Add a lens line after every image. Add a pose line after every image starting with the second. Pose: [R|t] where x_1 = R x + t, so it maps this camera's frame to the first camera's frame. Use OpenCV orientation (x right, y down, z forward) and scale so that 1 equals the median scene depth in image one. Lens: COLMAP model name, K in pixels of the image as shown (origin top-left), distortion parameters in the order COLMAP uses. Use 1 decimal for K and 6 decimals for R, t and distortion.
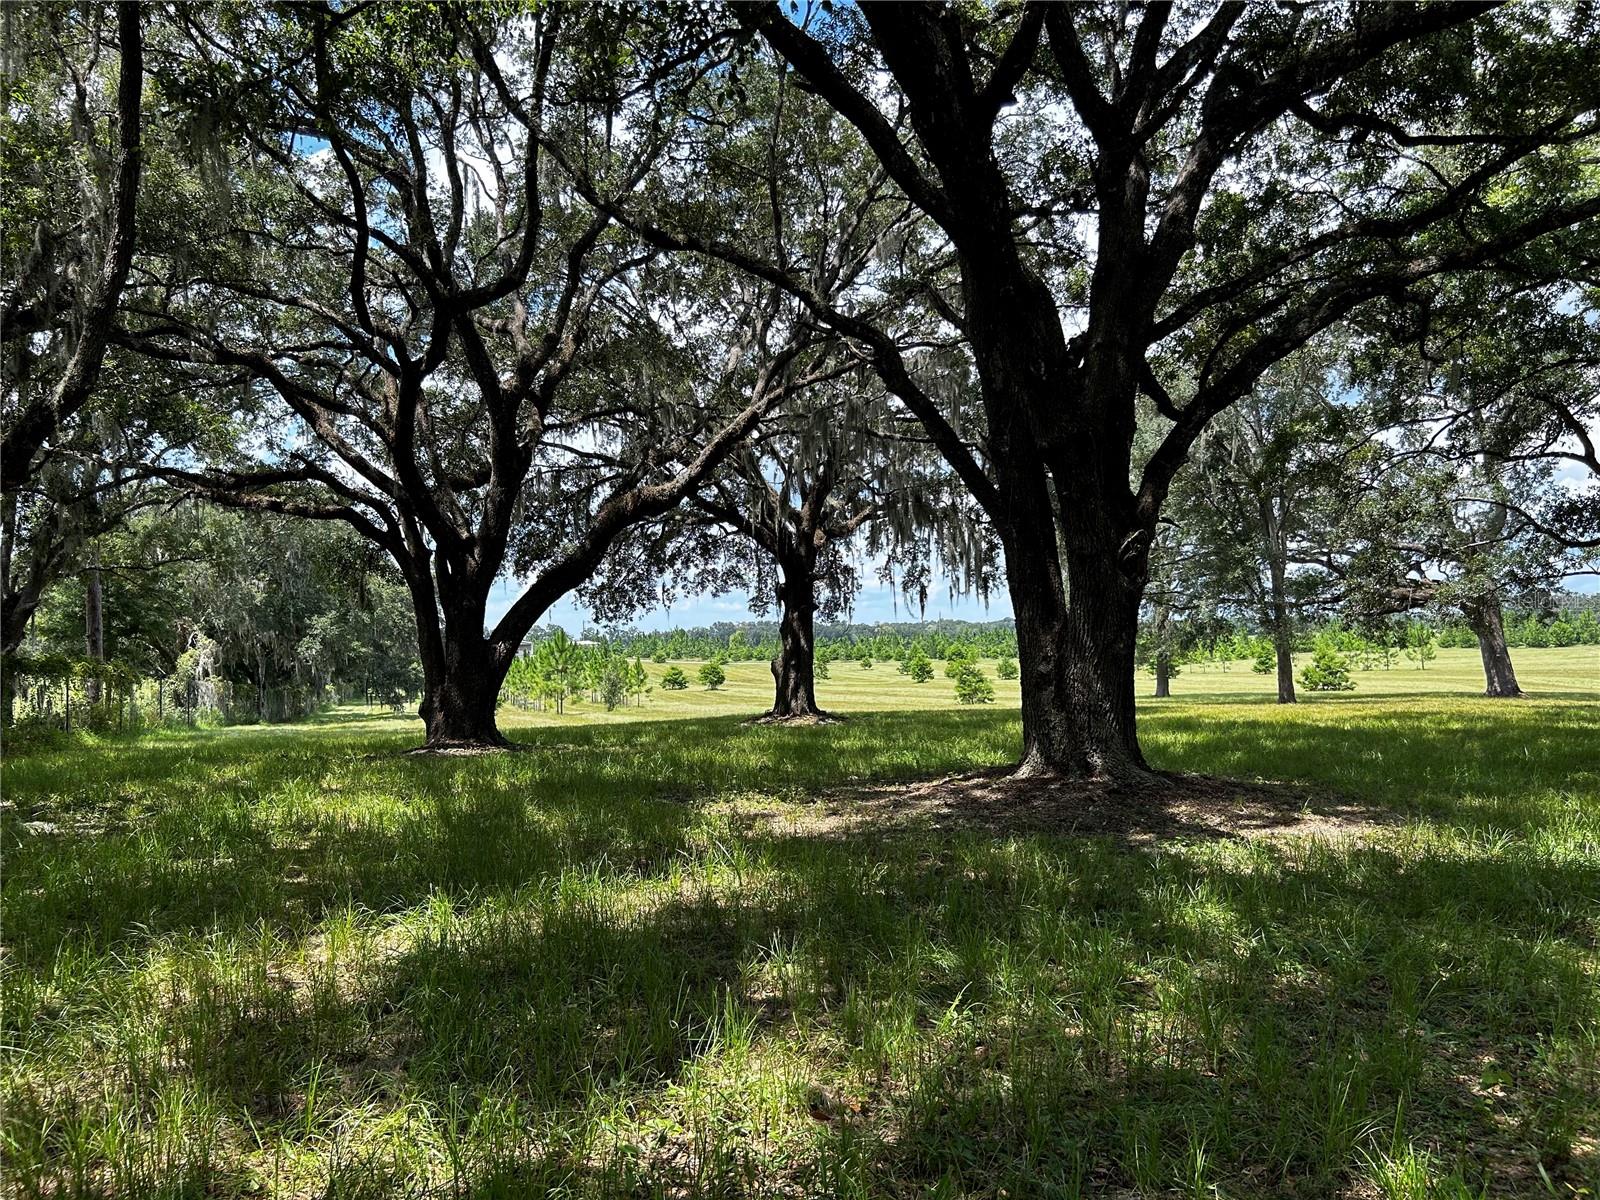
lens RADIAL K [[1212.8, 0, 770.3], [0, 1212.8, 587.2], [0, 0, 1]] dist [0.065372, -0.072632]
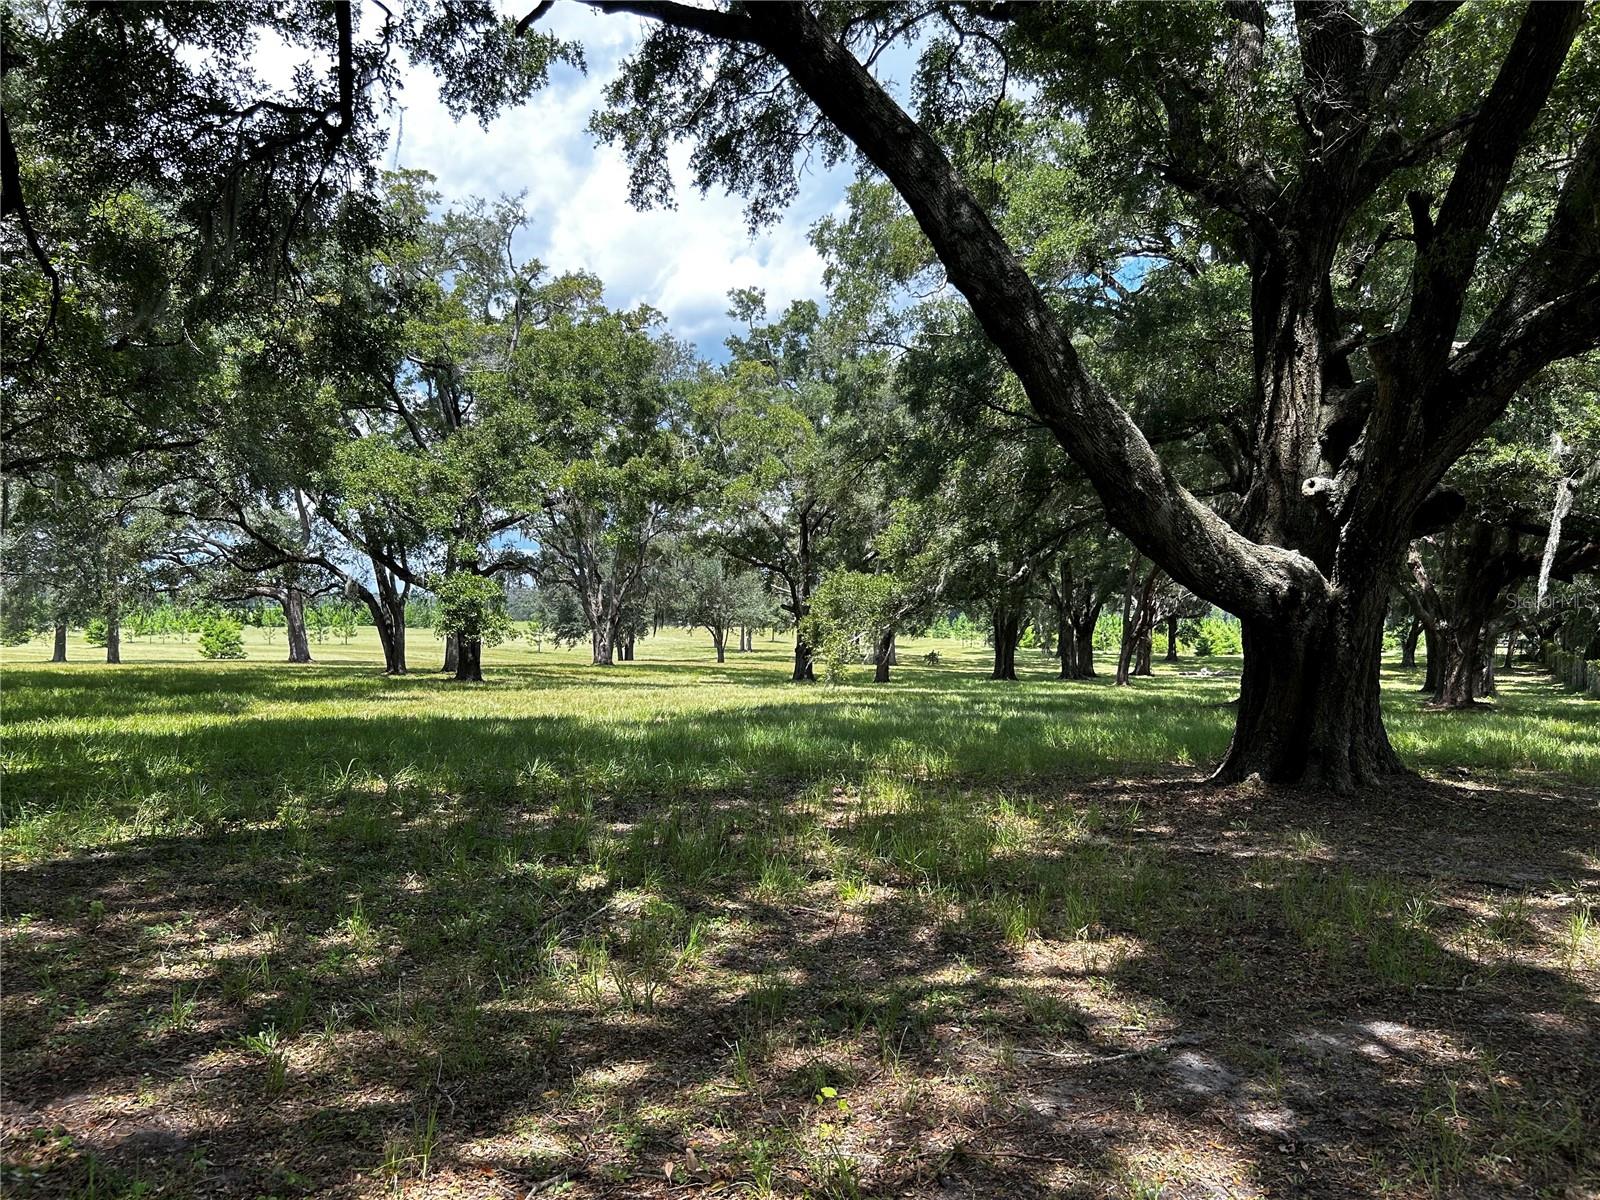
lens RADIAL K [[1212.8, 0, 789.0], [0, 1212.8, 611.3], [0, 0, 1]] dist [0.065372, -0.072632]
pose [[0.715465, 0.042694, 0.697343, 0.003739], [-0.071060, 0.997402, 0.011842, -0.033931], [-0.695026, -0.058026, 0.716639, -0.507315]]
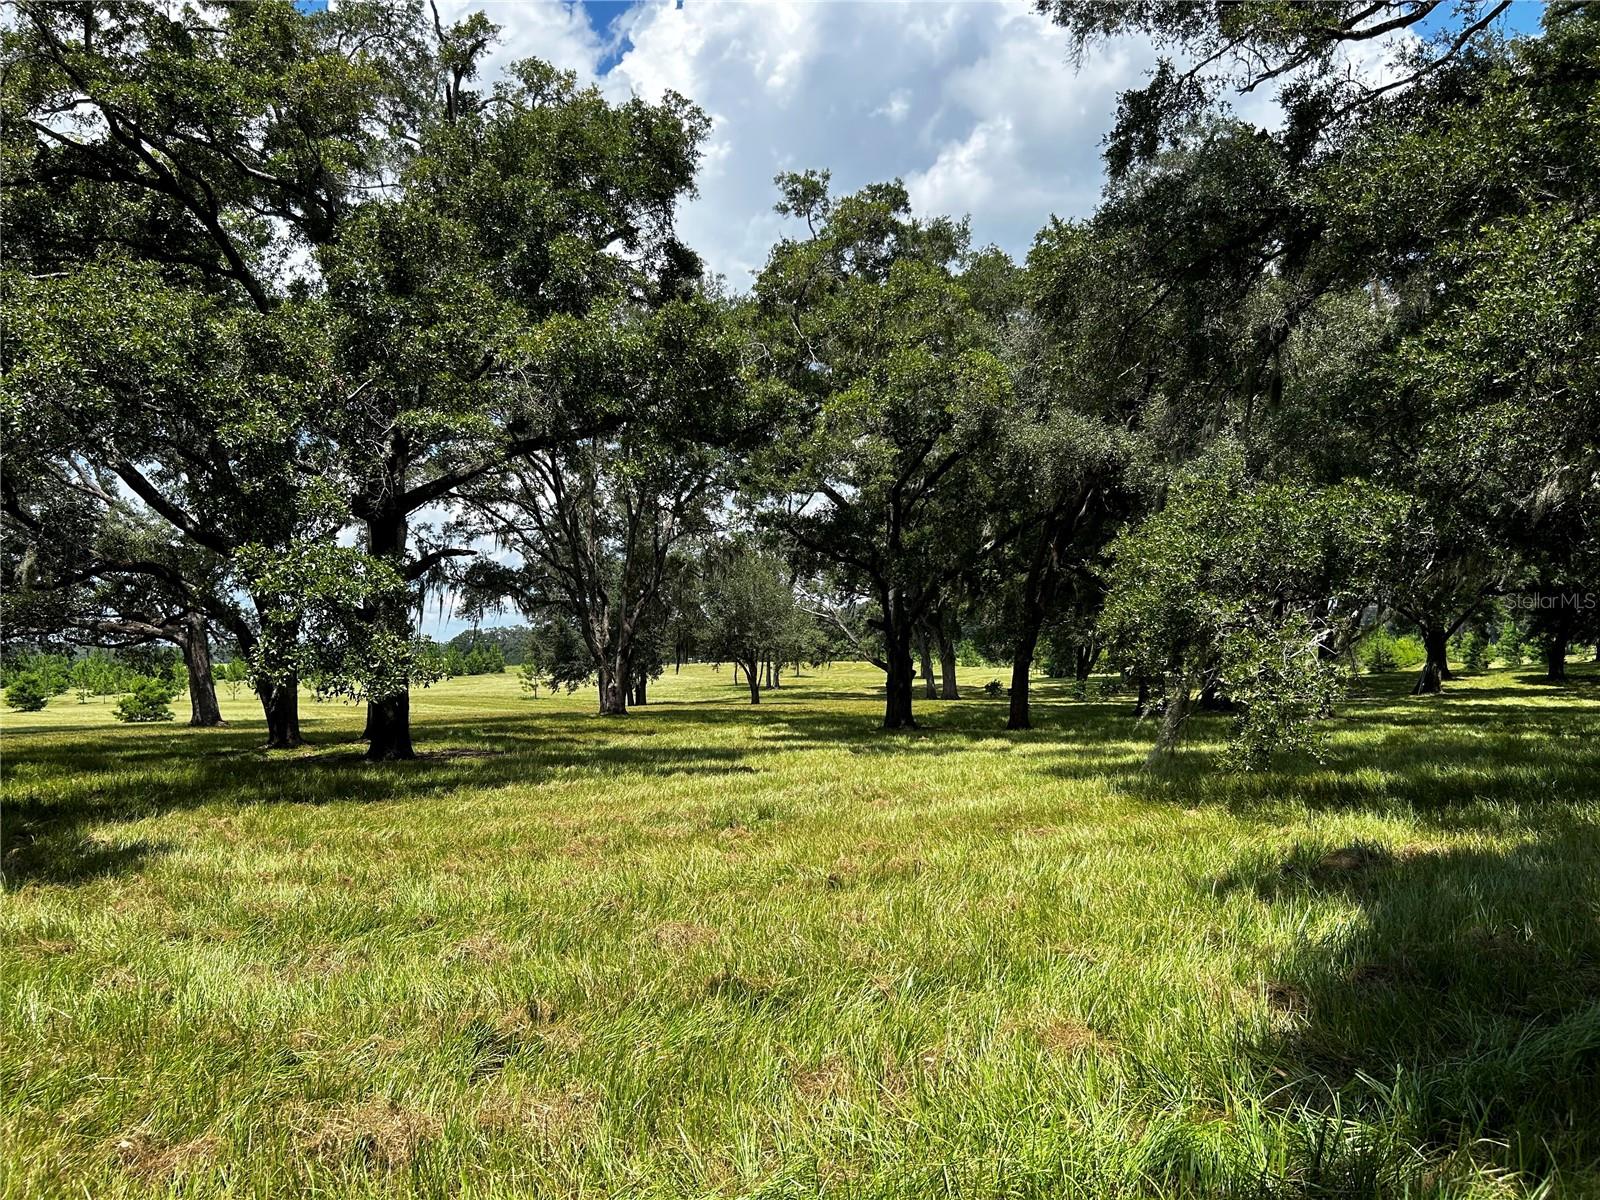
lens RADIAL K [[1212.8, 0, 781.3], [0, 1212.8, 609.1], [0, 0, 1]] dist [0.065372, -0.072632]
pose [[0.722268, 0.038012, 0.690568, 0.255690], [-0.035021, 0.999218, -0.018373, -0.012715], [-0.690726, -0.010914, 0.723034, -0.146106]]
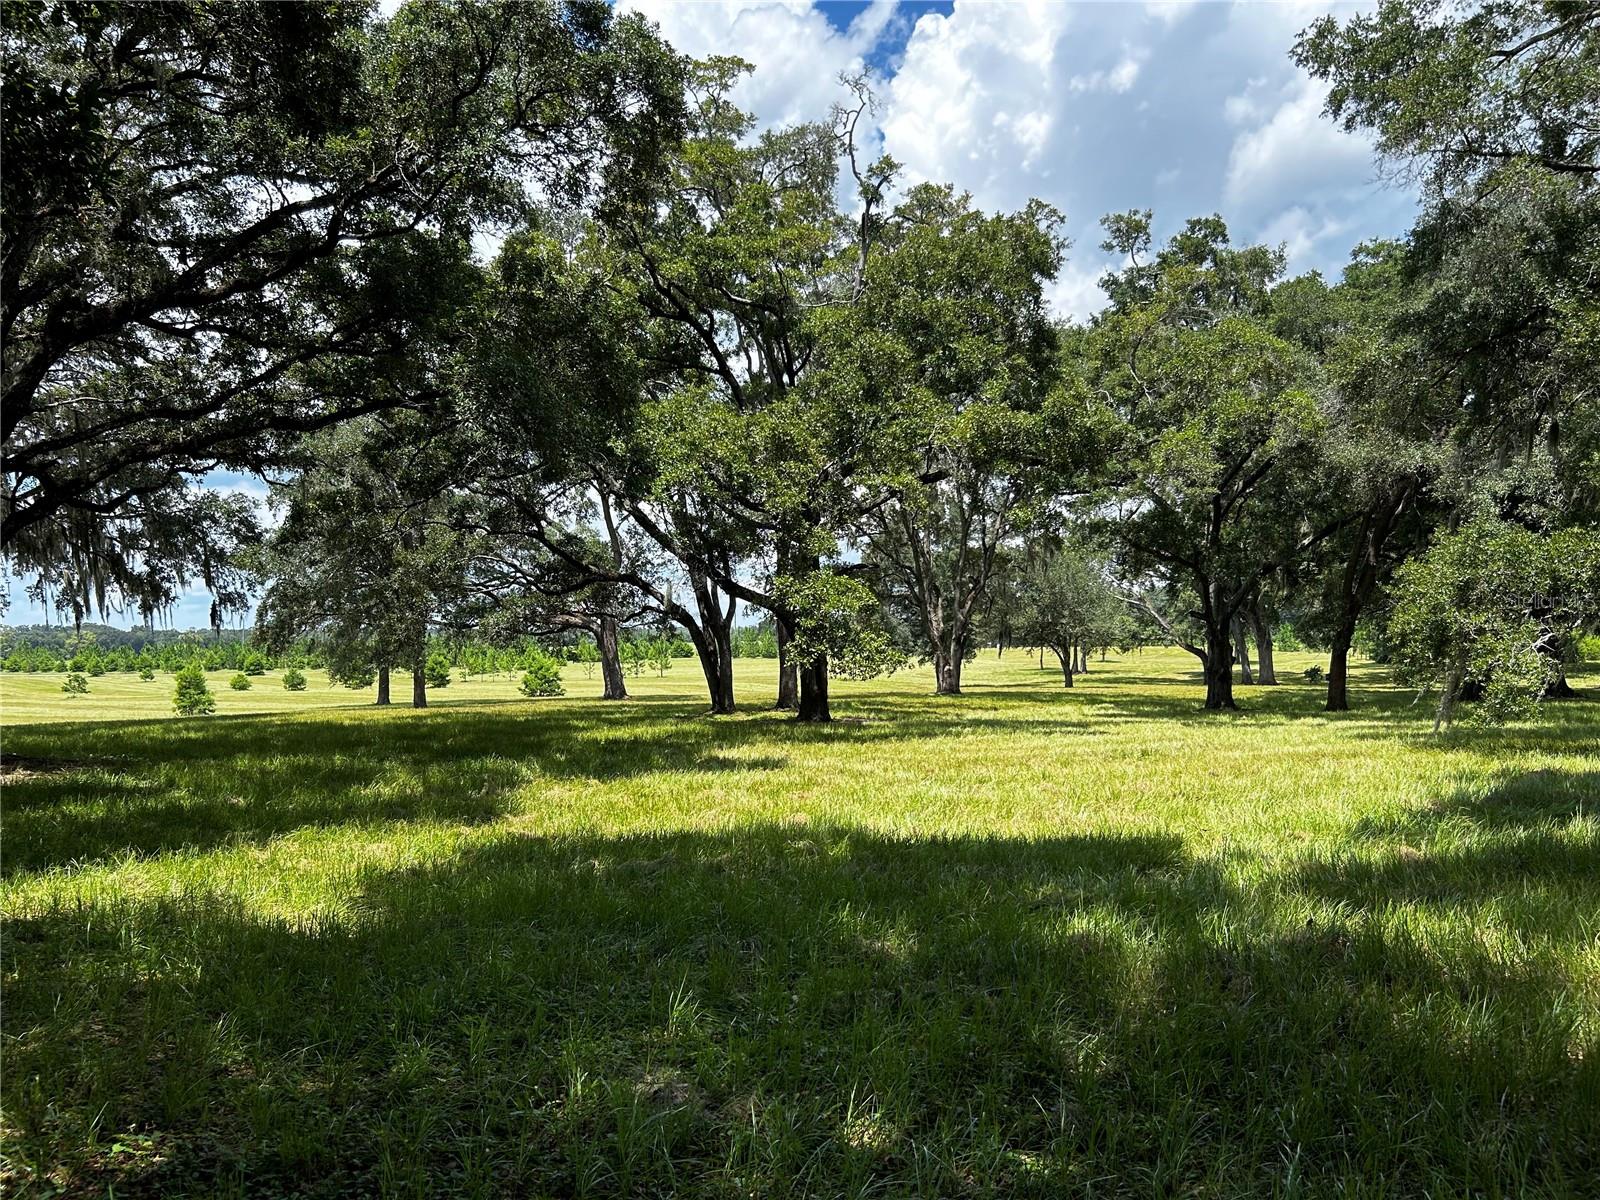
lens RADIAL K [[1212.8, 0, 793.6], [0, 1212.8, 607.4], [0, 0, 1]] dist [0.065372, -0.072632]
pose [[0.860373, 0.024568, 0.509073, 0.117334], [-0.029241, 0.999572, 0.001181, -0.018792], [-0.508826, -0.015902, 0.860723, -0.250191]]
